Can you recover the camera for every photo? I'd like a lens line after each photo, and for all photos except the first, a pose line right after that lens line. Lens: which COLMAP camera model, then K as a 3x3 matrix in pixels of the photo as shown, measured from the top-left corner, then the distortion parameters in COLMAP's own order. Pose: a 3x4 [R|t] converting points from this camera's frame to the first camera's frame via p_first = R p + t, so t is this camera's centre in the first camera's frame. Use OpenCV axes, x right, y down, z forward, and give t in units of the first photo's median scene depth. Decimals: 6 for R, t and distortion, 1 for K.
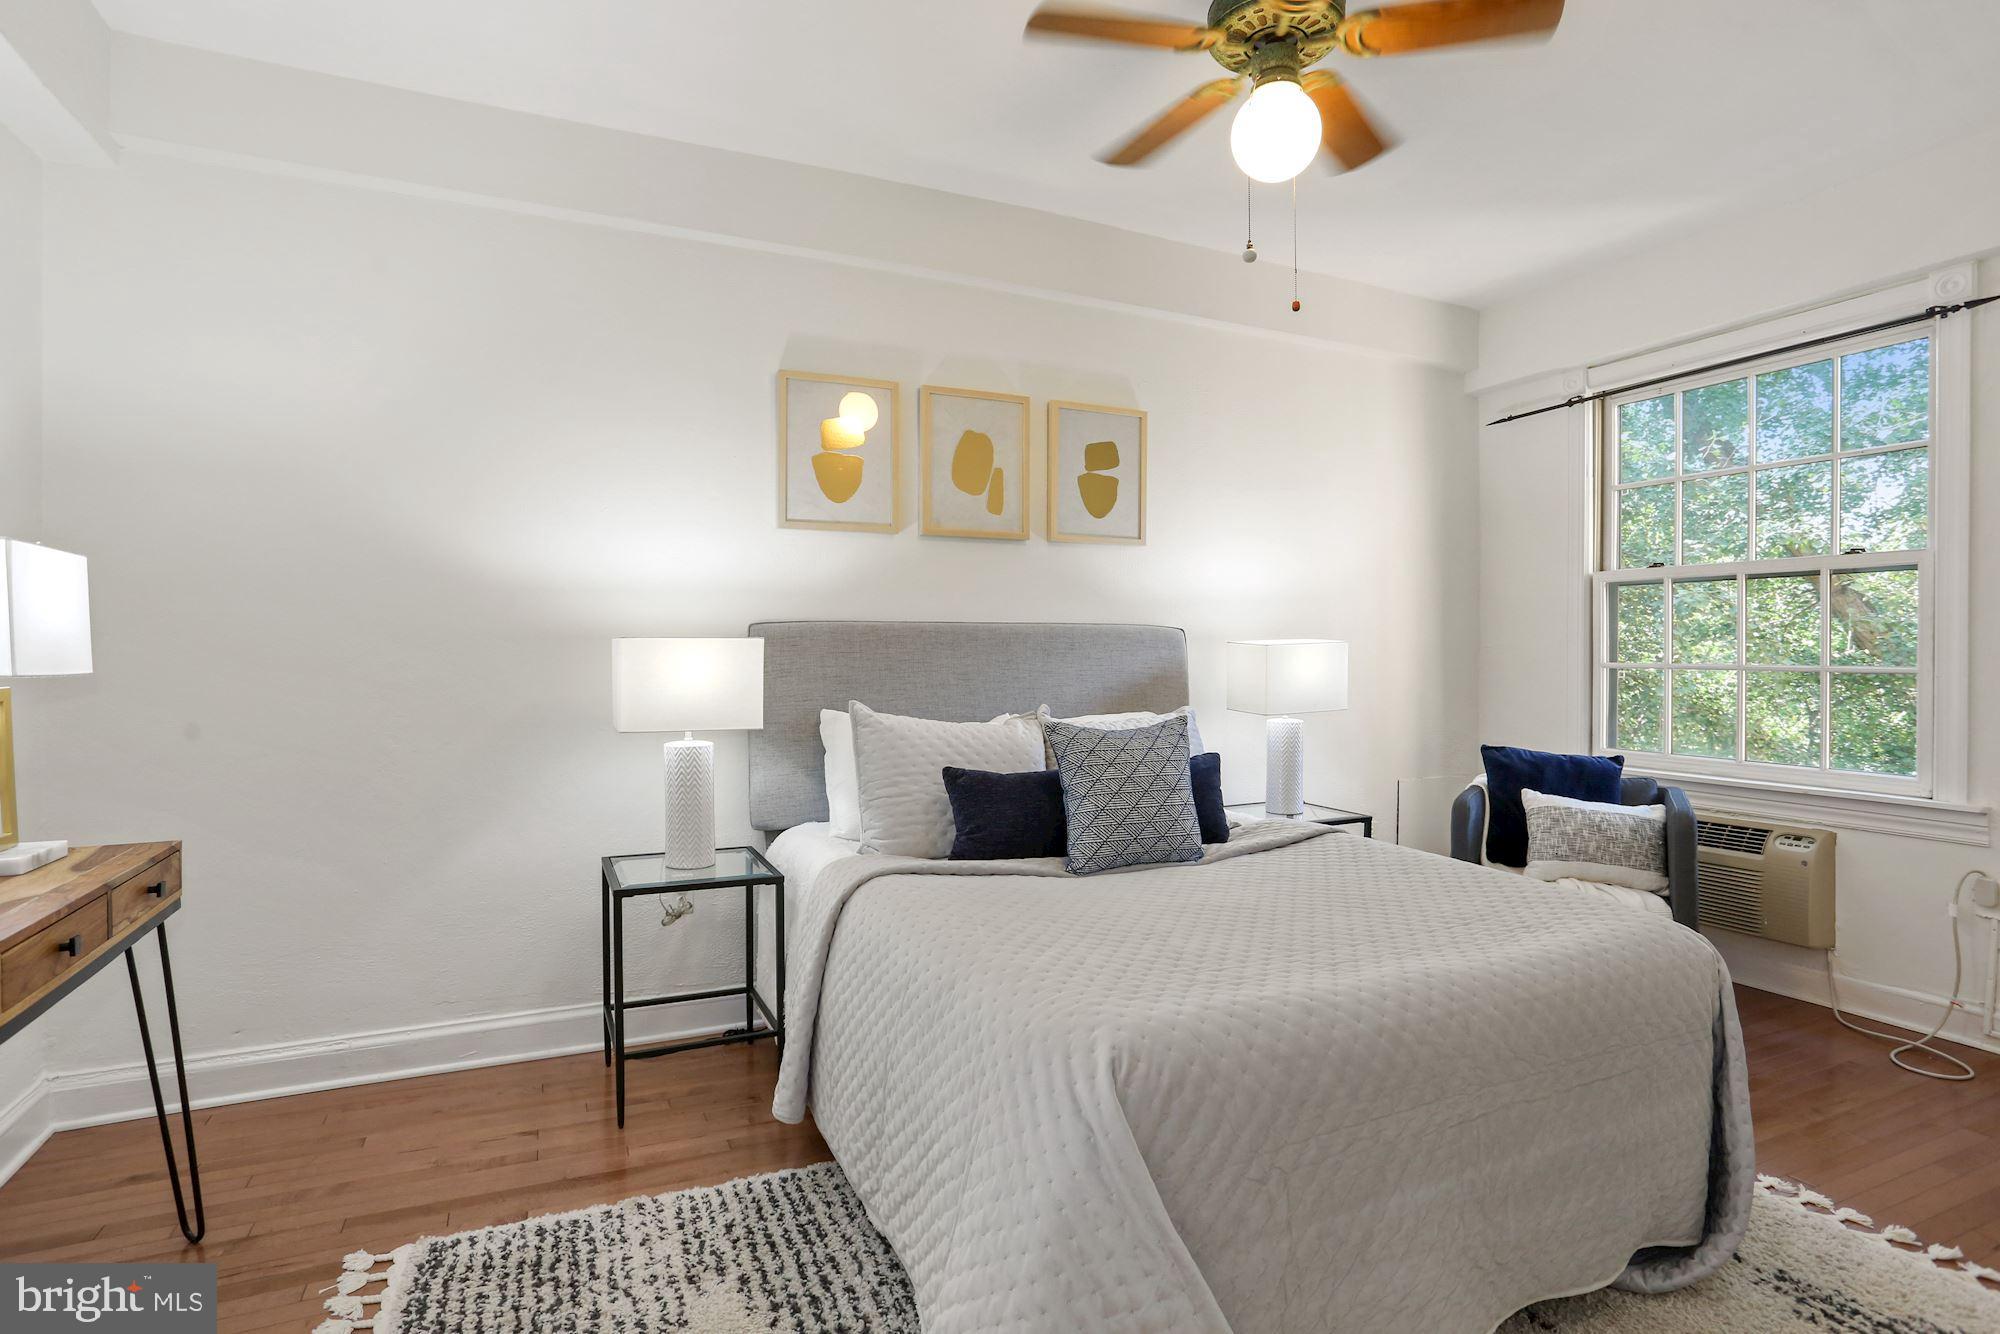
lens RADIAL K [[1025.5, 0, 996.7], [0, 1025.5, 643.0], [0, 0, 1]] dist [-0.078142, 0.031241]
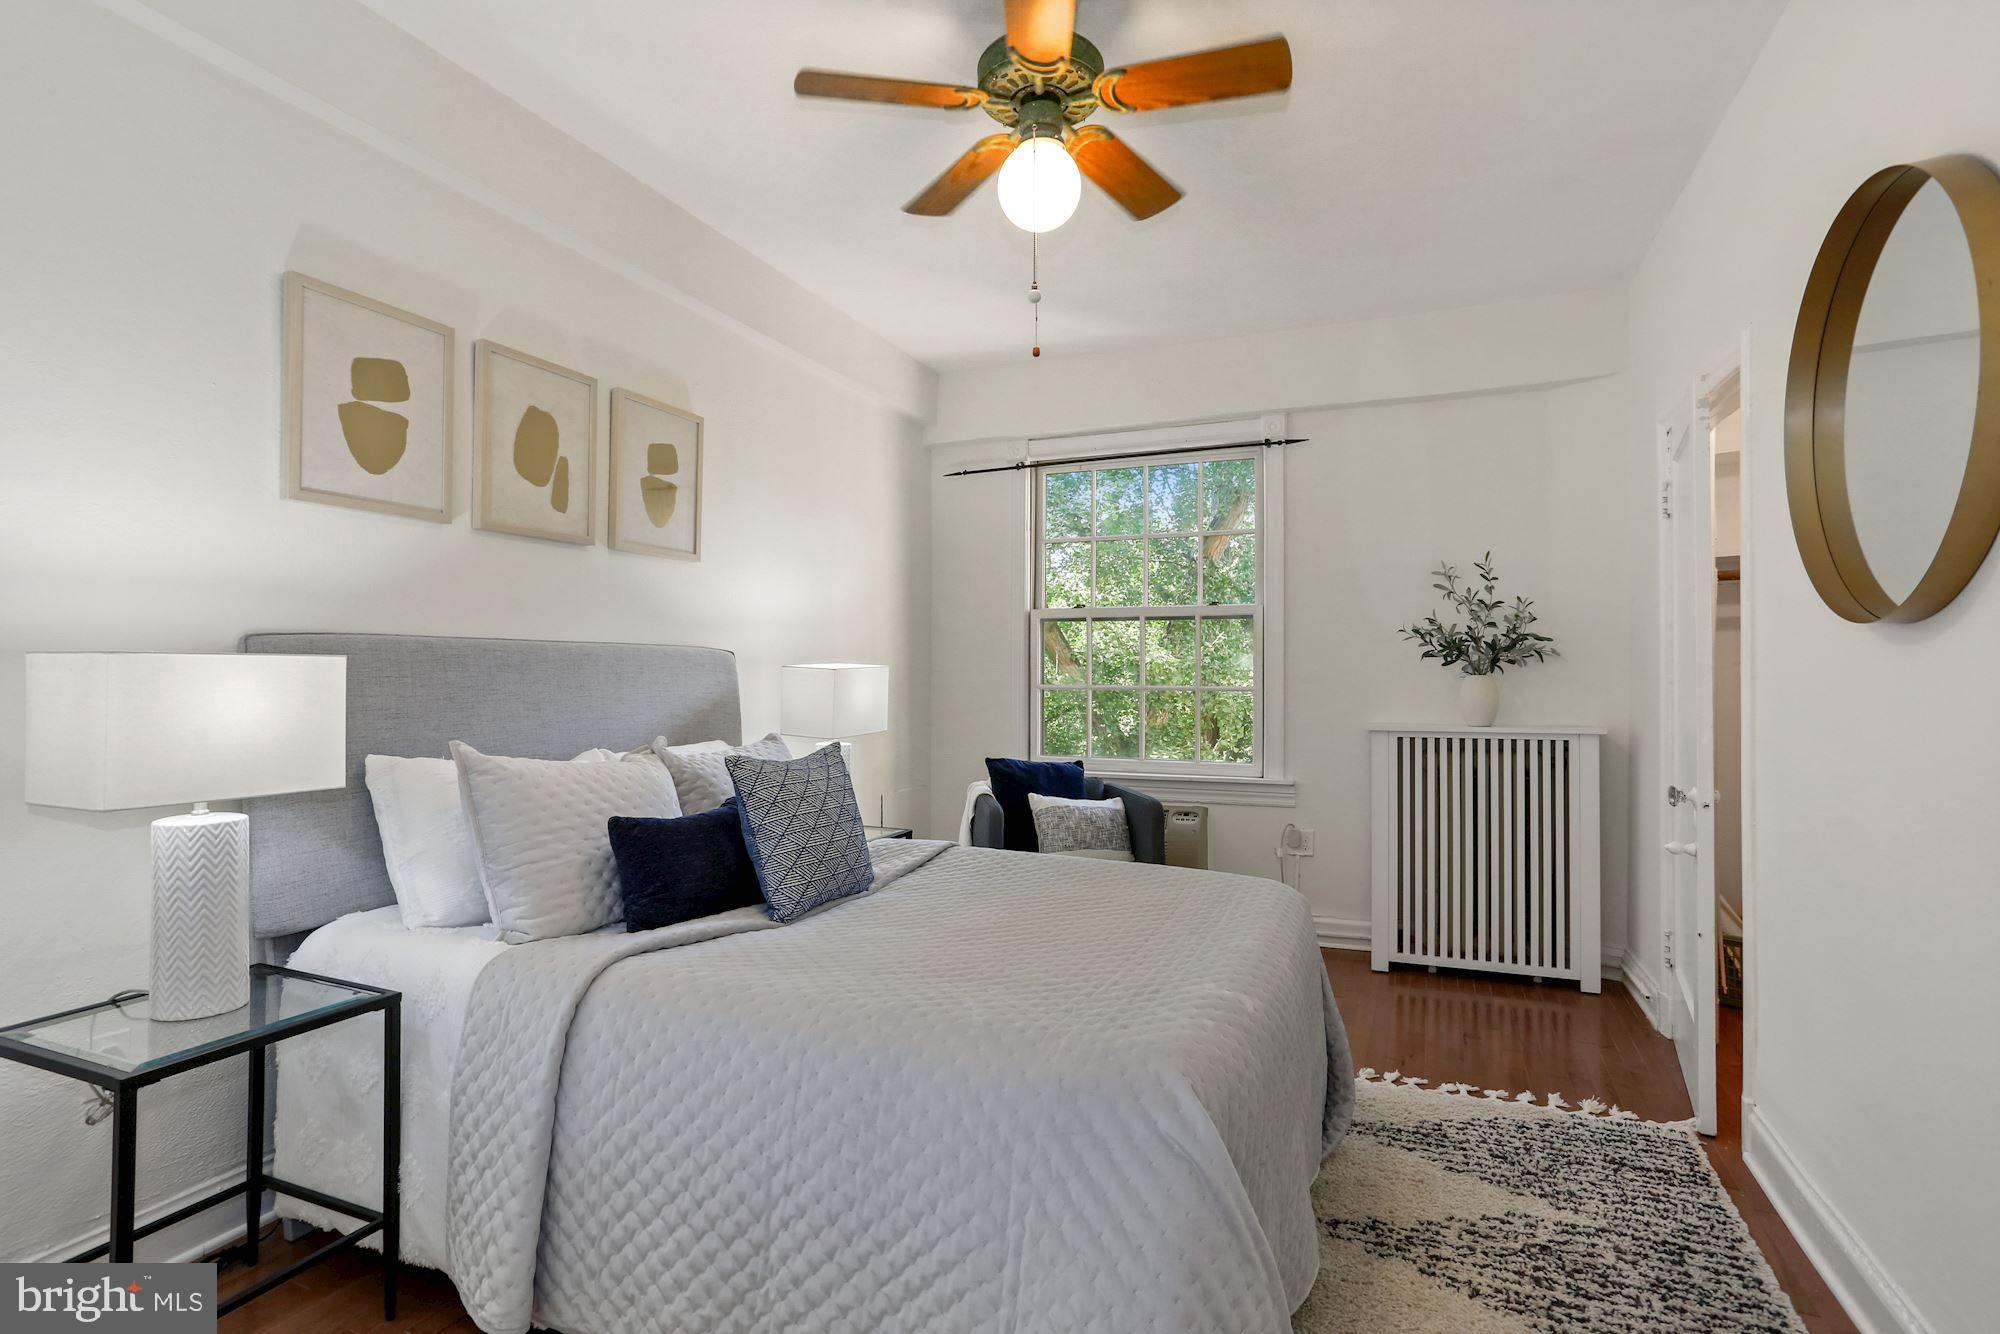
lens RADIAL K [[1015.4, 0, 986.7], [0, 1015.4, 628.3], [0, 0, 1]] dist [-0.067542, 0.057855]
pose [[0.725476, 0.031298, 0.687535, -0.326180], [-0.007442, 0.999264, -0.037635, -0.001764], [-0.688207, 0.022187, 0.725175, 0.173378]]
